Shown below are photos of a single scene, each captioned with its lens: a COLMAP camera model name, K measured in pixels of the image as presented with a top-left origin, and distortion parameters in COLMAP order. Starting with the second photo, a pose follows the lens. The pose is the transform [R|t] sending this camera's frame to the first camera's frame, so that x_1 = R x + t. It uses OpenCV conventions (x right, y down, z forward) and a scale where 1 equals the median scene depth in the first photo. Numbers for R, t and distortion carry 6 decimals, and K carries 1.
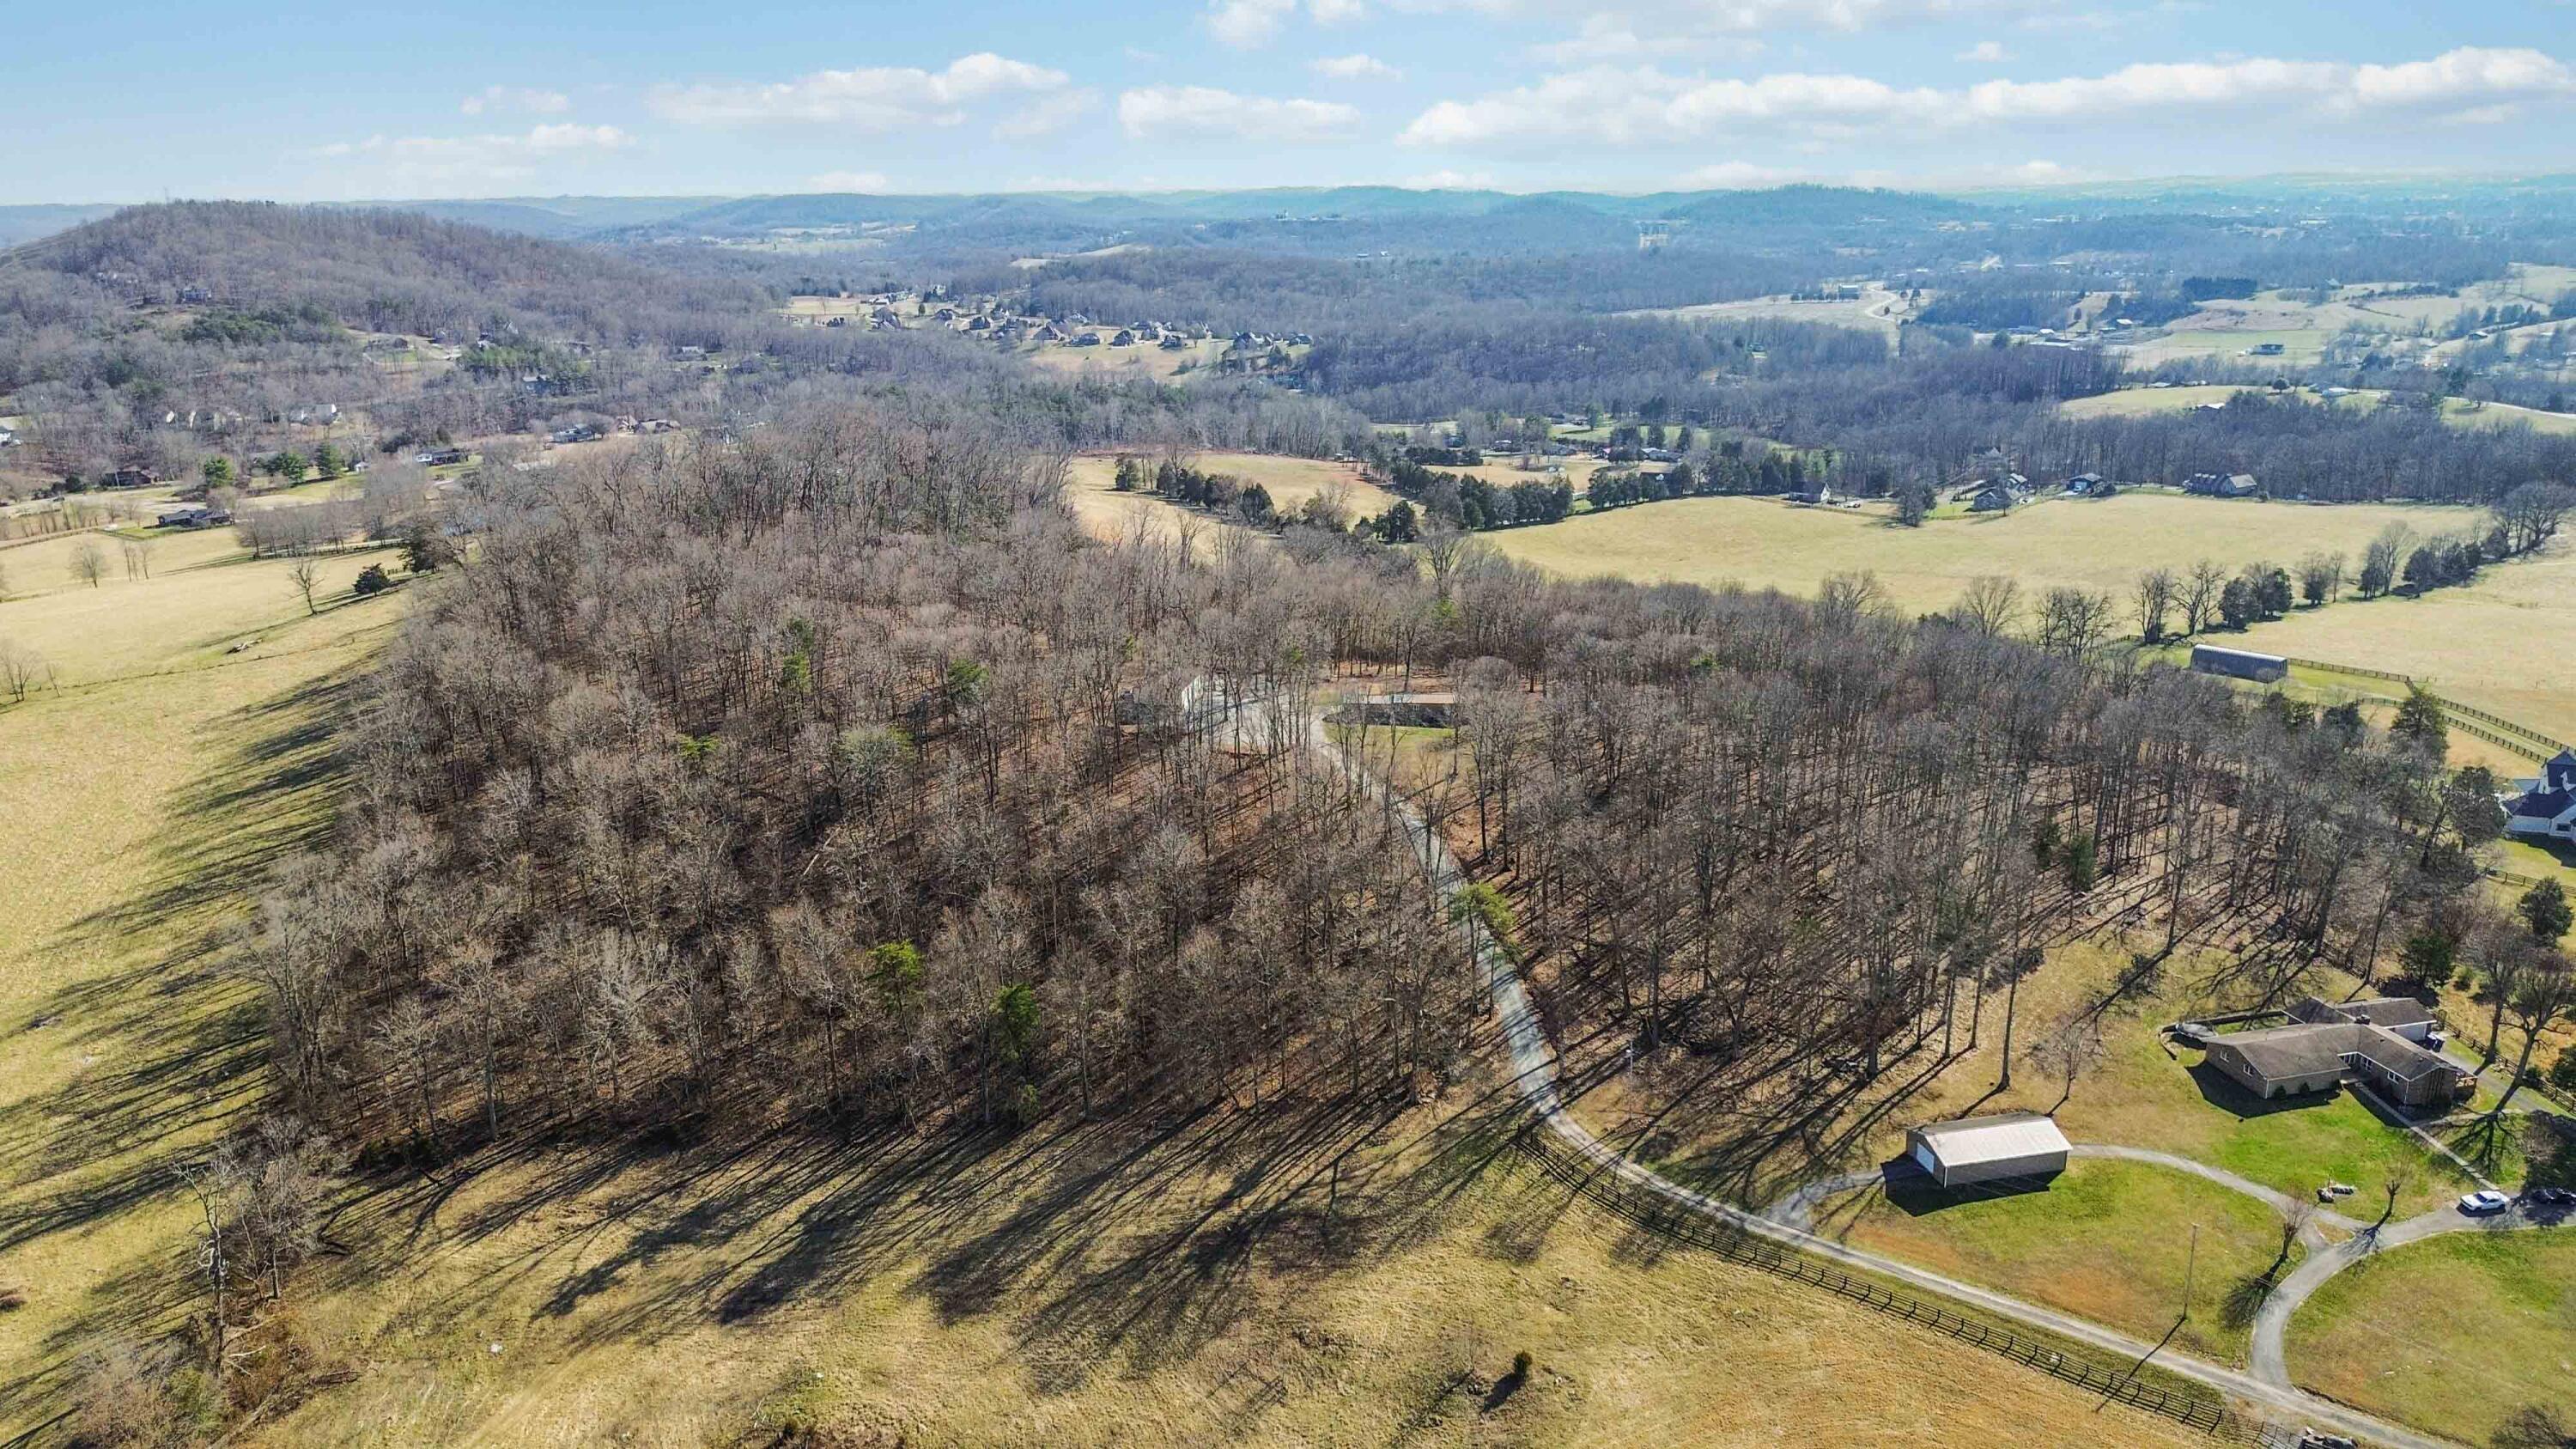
lens RADIAL K [[1702.5, 0, 1319.3], [0, 1702.5, 715.6], [0, 0, 1]] dist [0.007863, 0.000364]
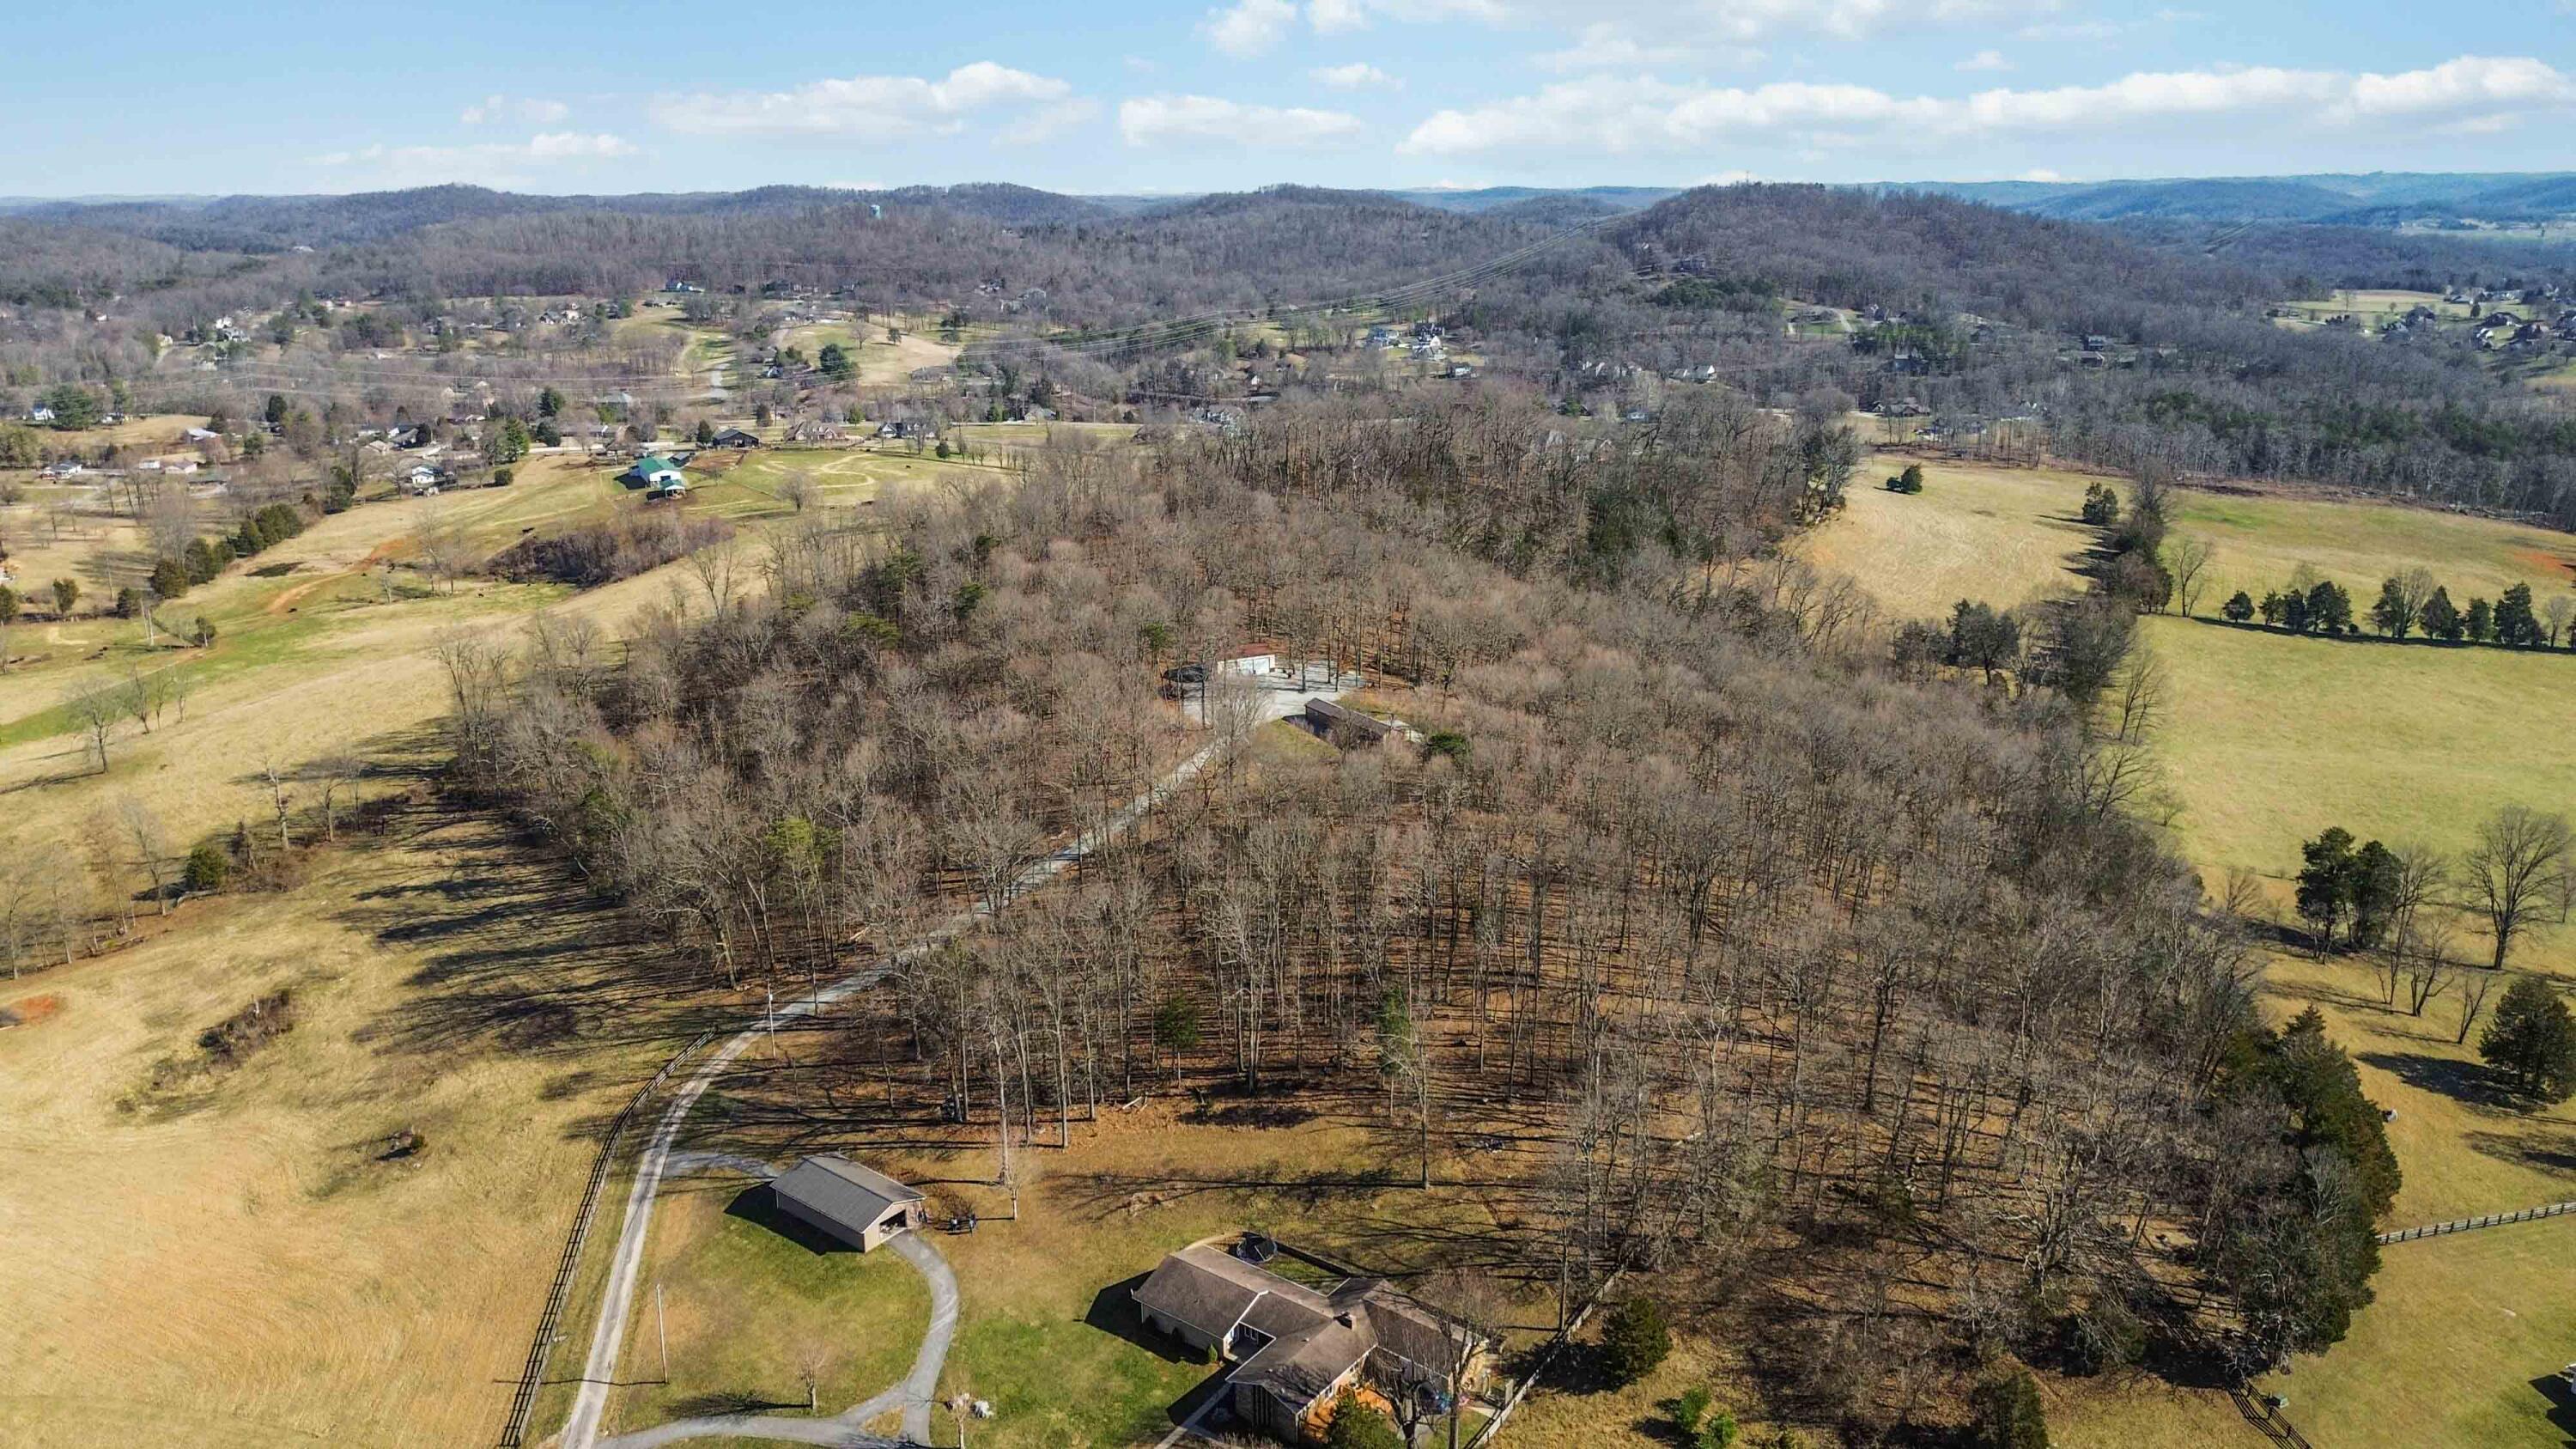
lens RADIAL K [[1702.5, 0, 1319.3], [0, 1702.5, 715.6], [0, 0, 1]] dist [0.007863, 0.000364]
pose [[0.687669, 0.240103, -0.685173, 1.137527], [-0.232086, 0.966913, 0.105902, -0.174771], [0.687930, 0.086193, 0.720641, 0.442183]]
